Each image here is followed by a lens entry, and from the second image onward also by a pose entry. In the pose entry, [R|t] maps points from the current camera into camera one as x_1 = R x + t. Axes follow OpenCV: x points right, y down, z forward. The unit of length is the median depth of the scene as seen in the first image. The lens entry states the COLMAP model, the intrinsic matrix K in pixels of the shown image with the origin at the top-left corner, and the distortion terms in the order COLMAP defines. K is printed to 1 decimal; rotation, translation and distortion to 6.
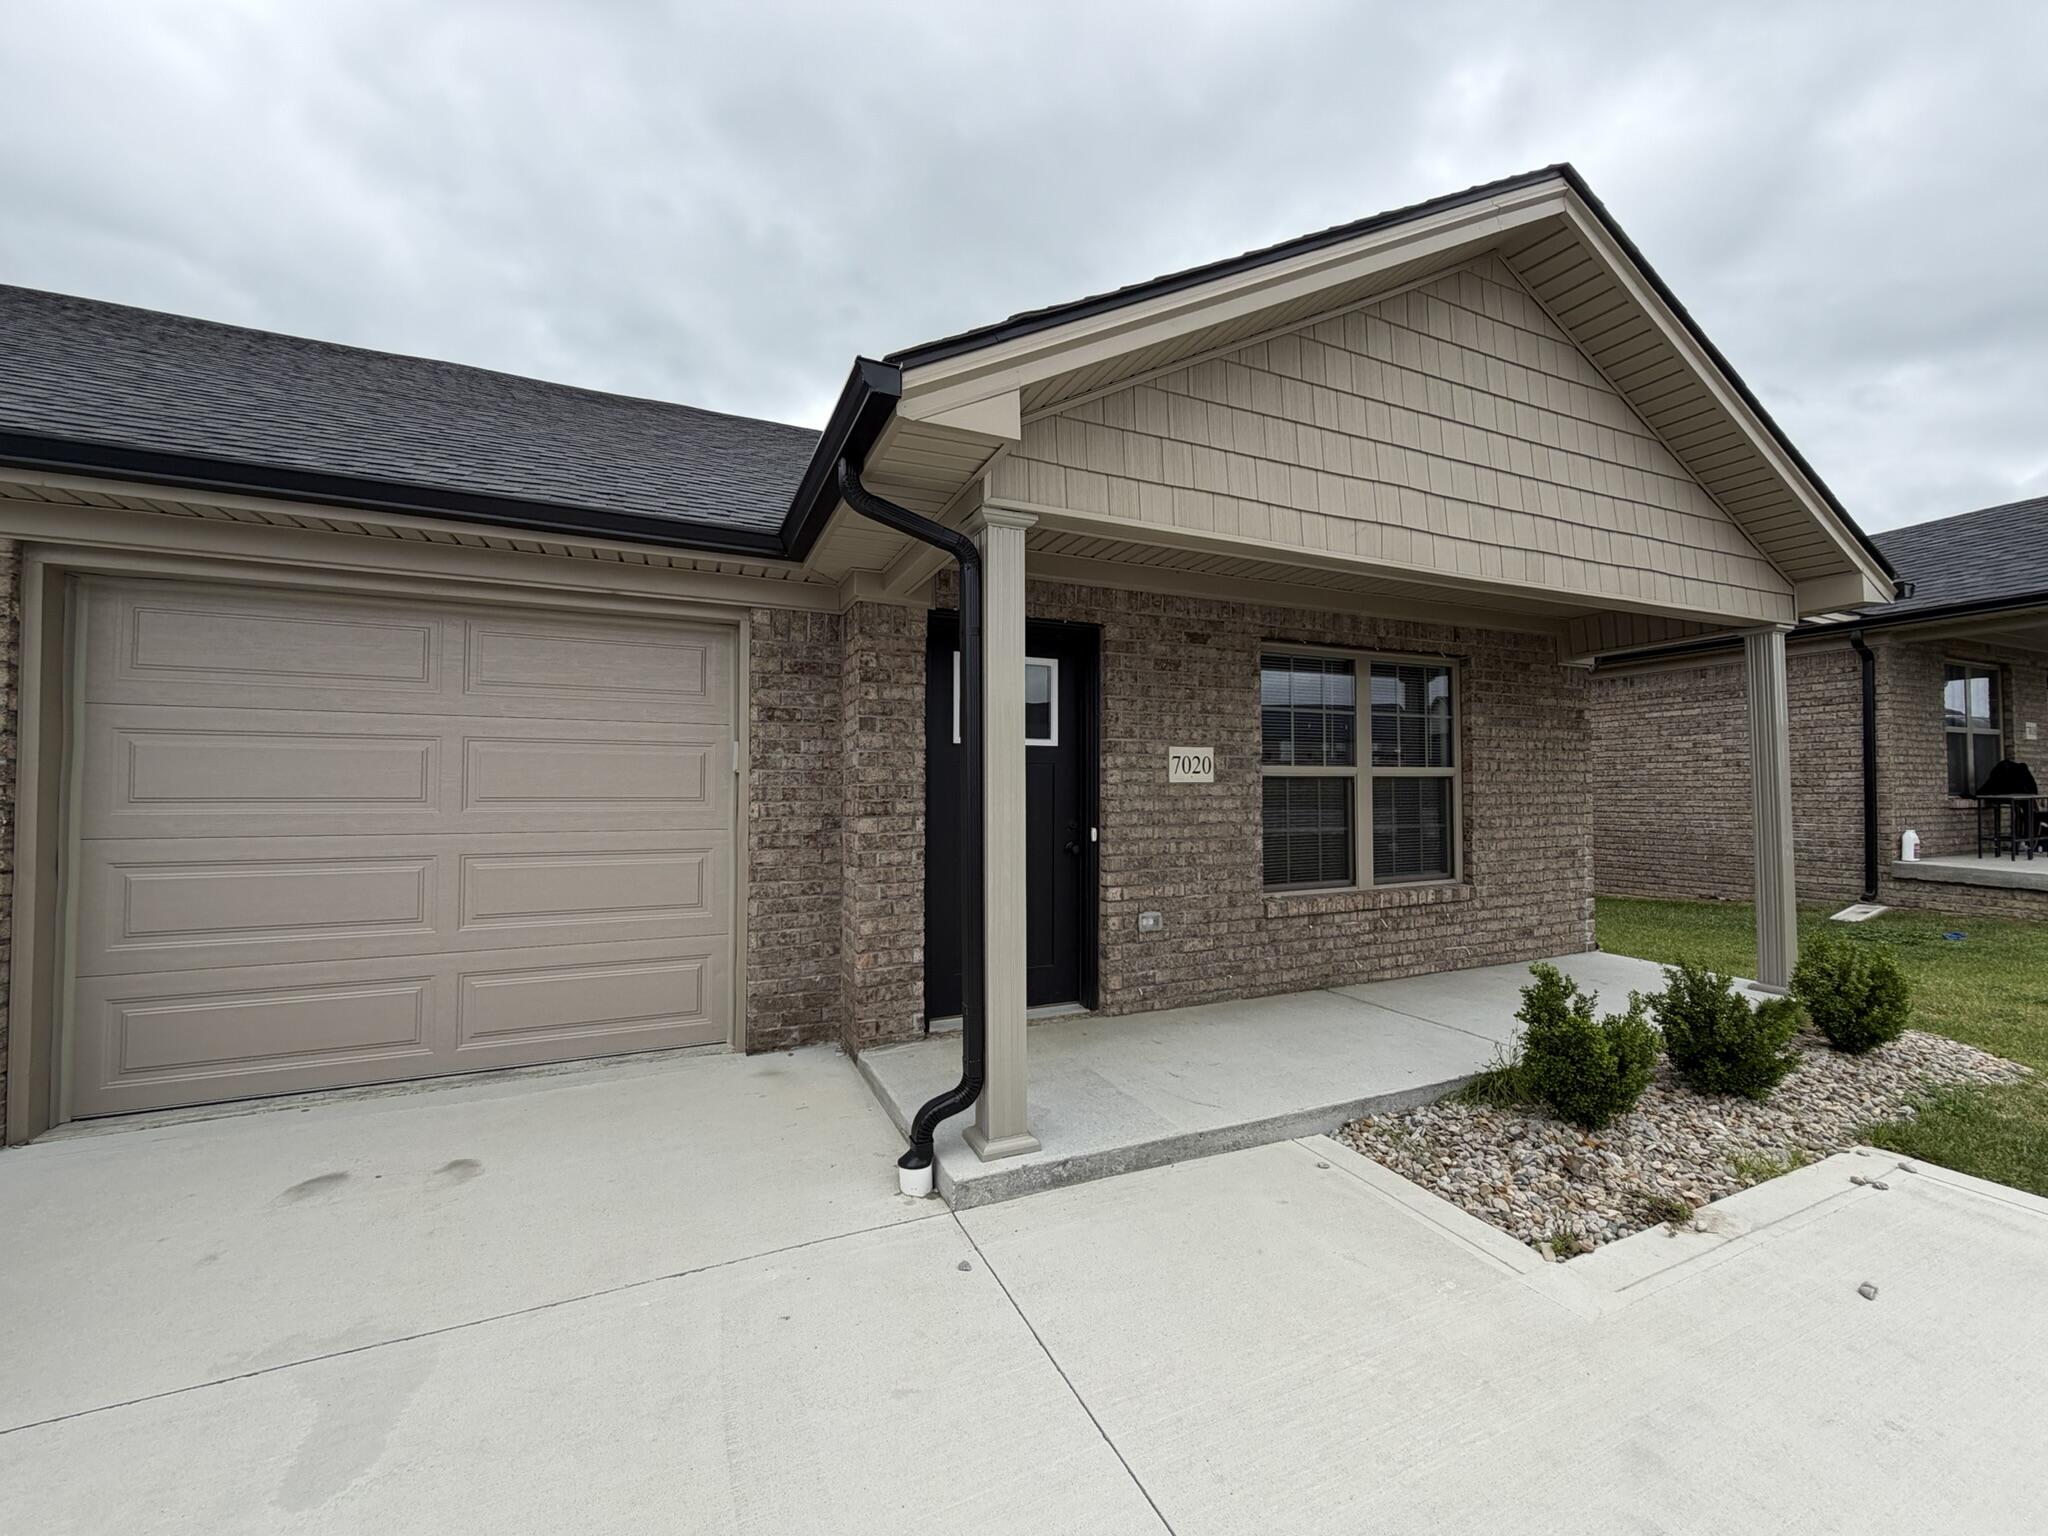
lens RADIAL K [[817.3, 0, 1036.3], [0, 817.3, 769.1], [0, 0, 1]] dist [0.001922, -0.001197]
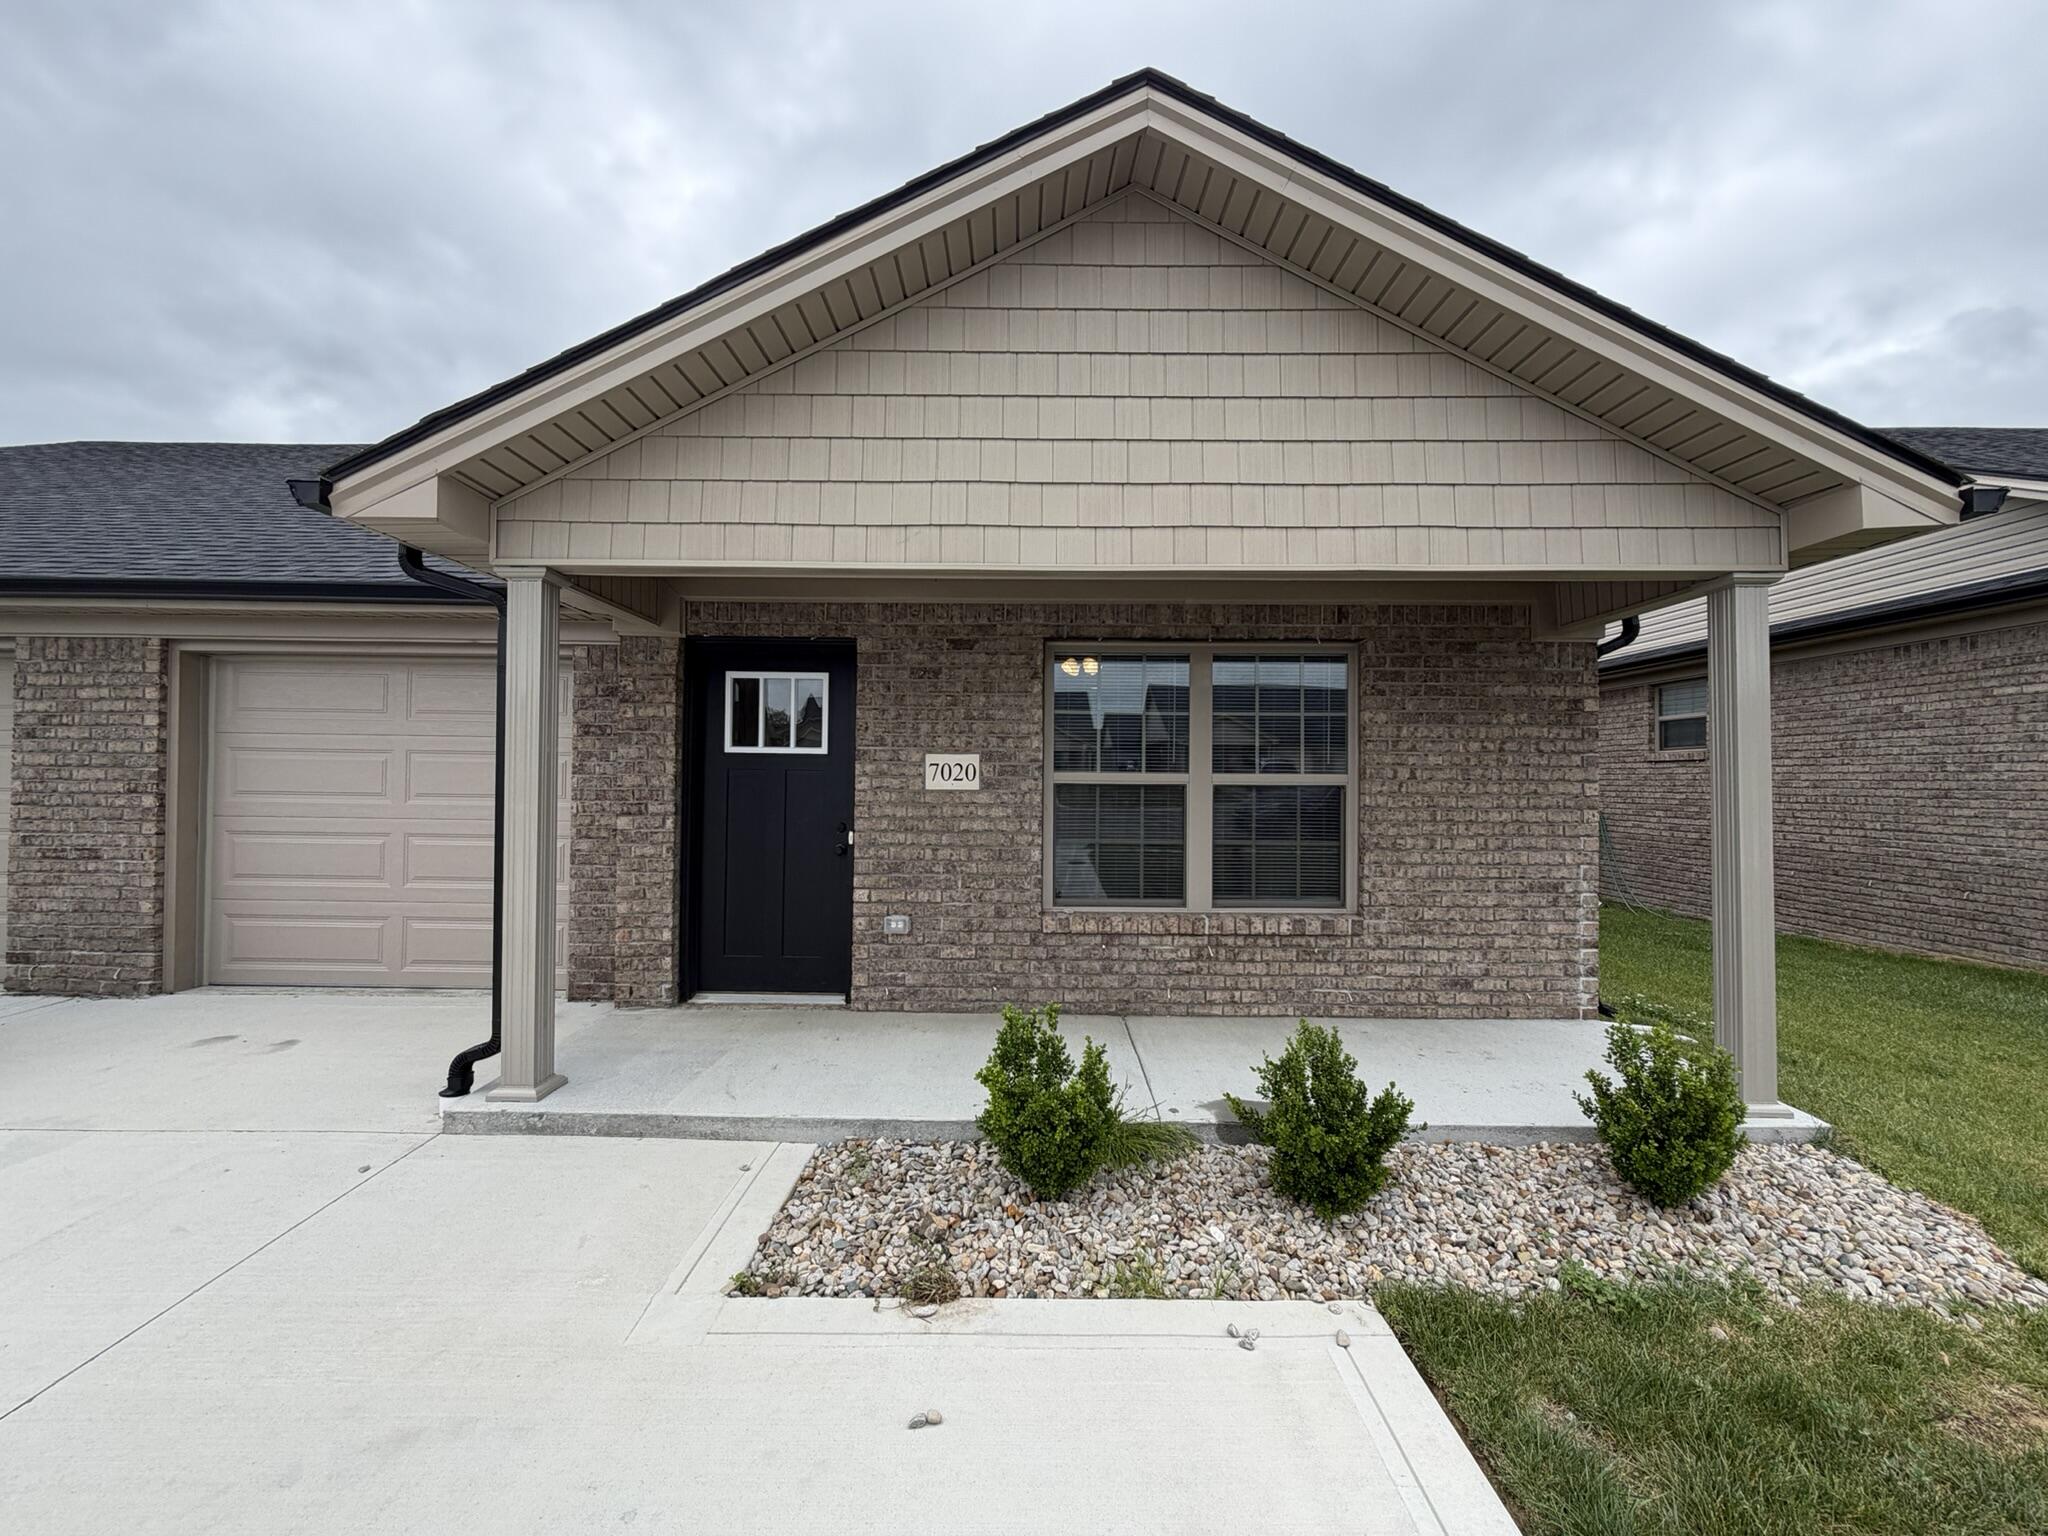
lens RADIAL K [[817.3, 0, 1031.0], [0, 817.3, 769.7], [0, 0, 1]] dist [0.001922, -0.001197]
pose [[0.907186, 0.007797, -0.420658, 0.729617], [-0.001723, 0.999889, 0.014818, -0.024135], [0.420726, -0.012717, 0.907098, 0.142383]]
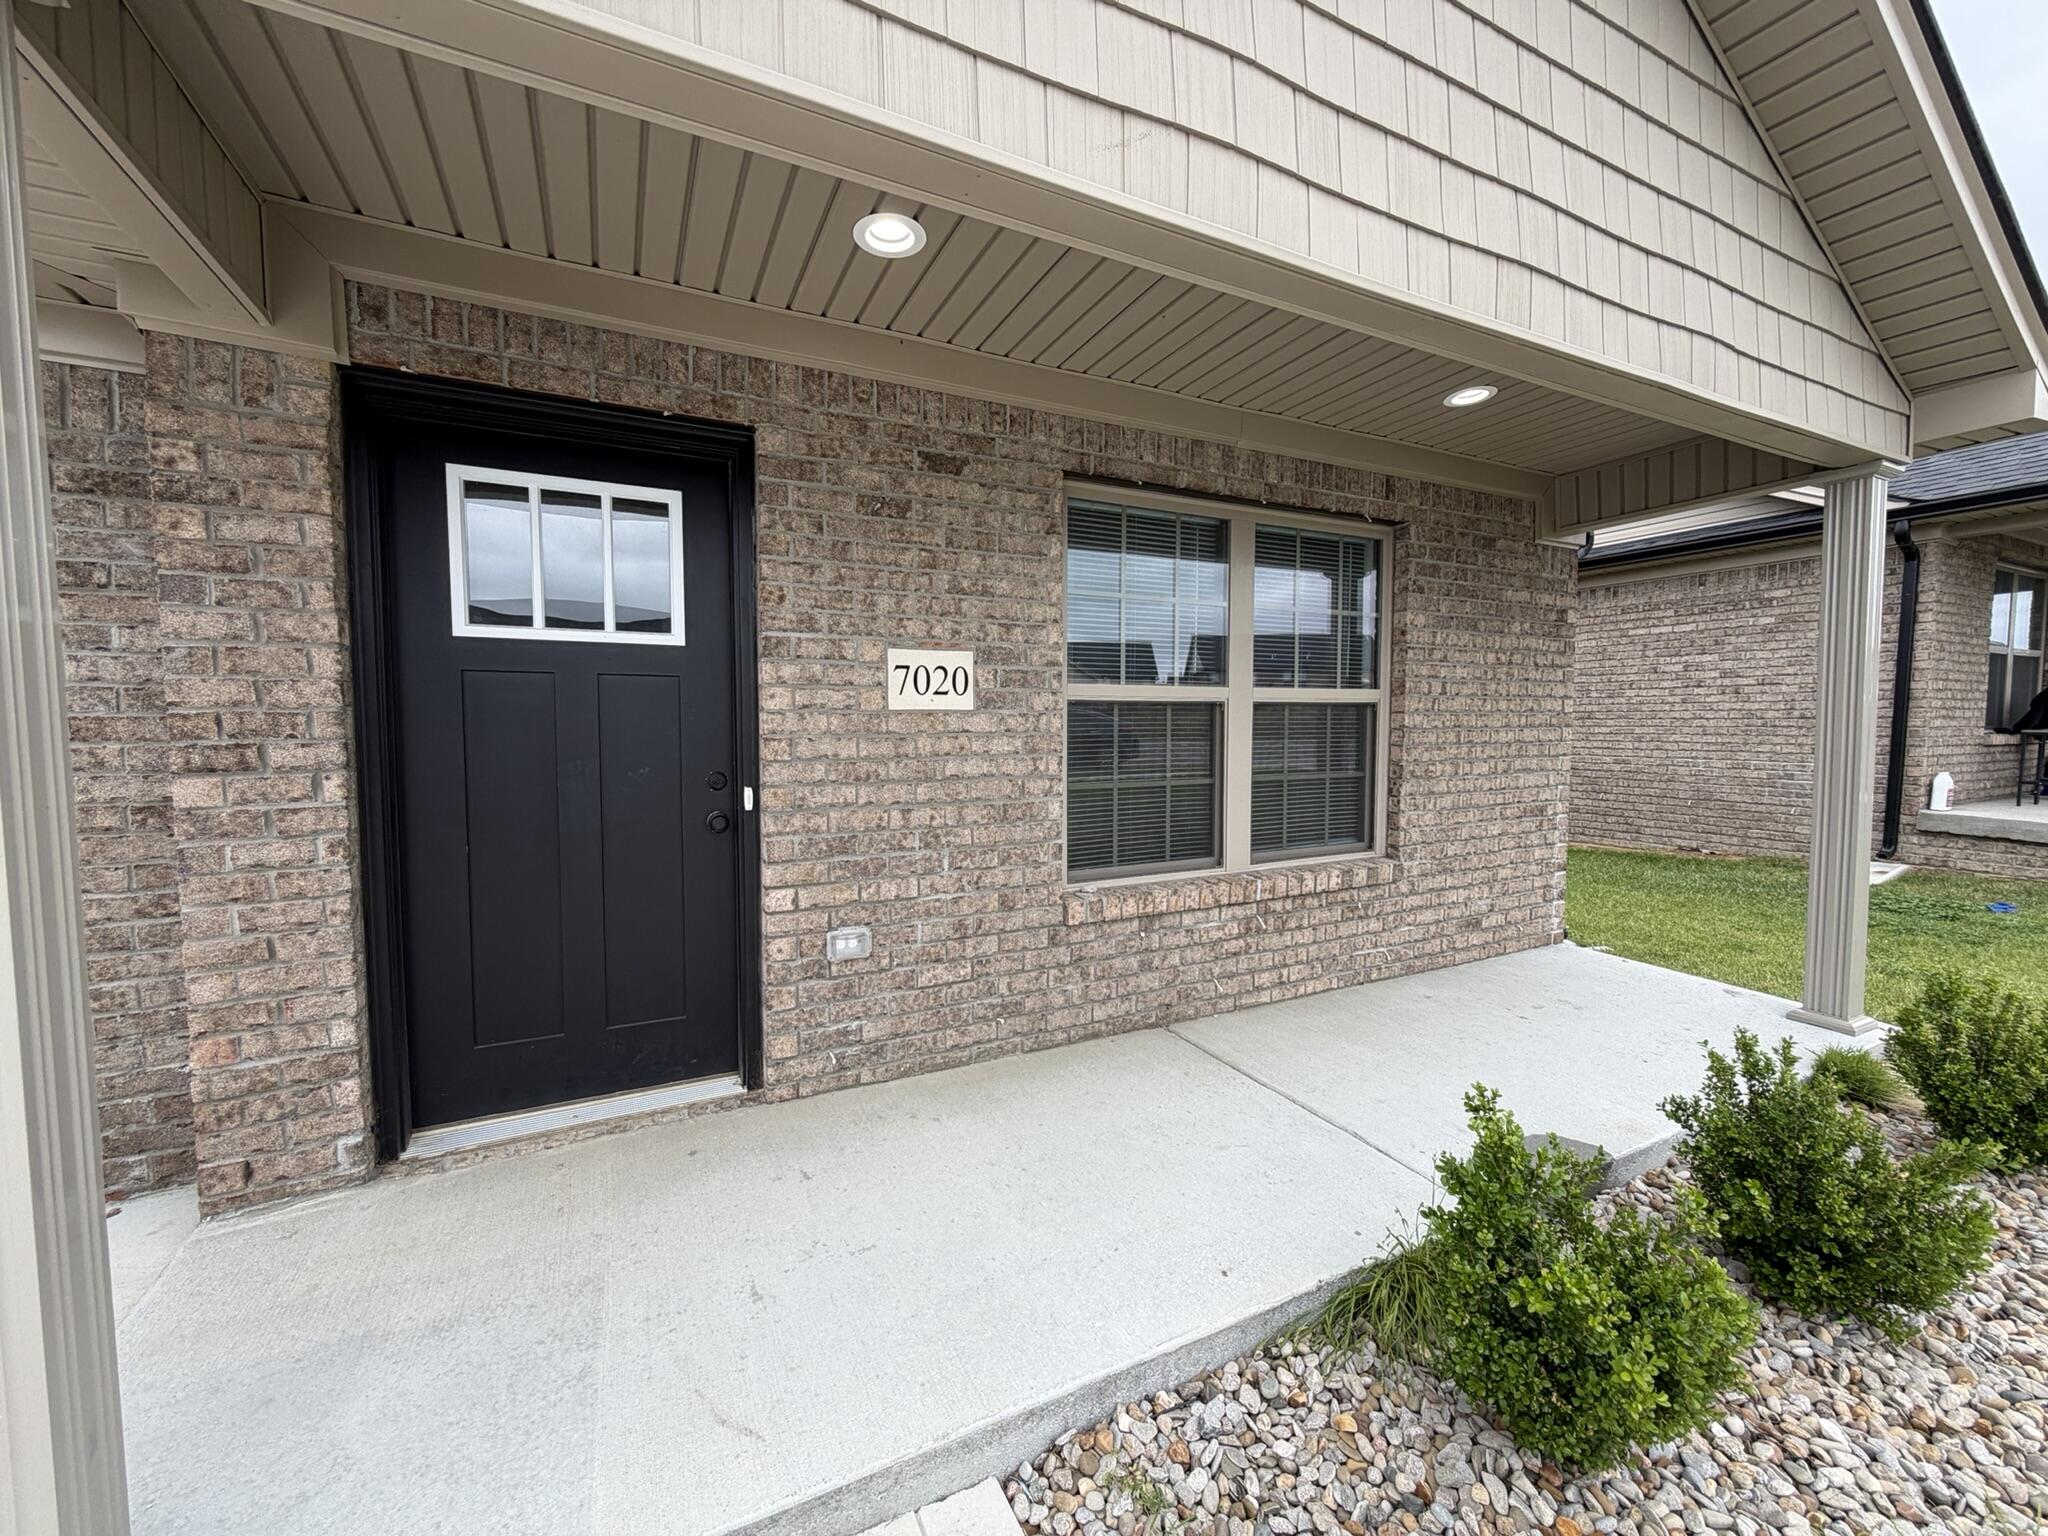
lens RADIAL K [[817.3, 0, 1035.3], [0, 817.3, 769.7], [0, 0, 1]] dist [0.001922, -0.001197]
pose [[0.999371, 0.000050, 0.035473, 0.256213], [-0.003112, 0.996267, 0.086267, 0.008570], [-0.035336, -0.086323, 0.995640, 0.416376]]
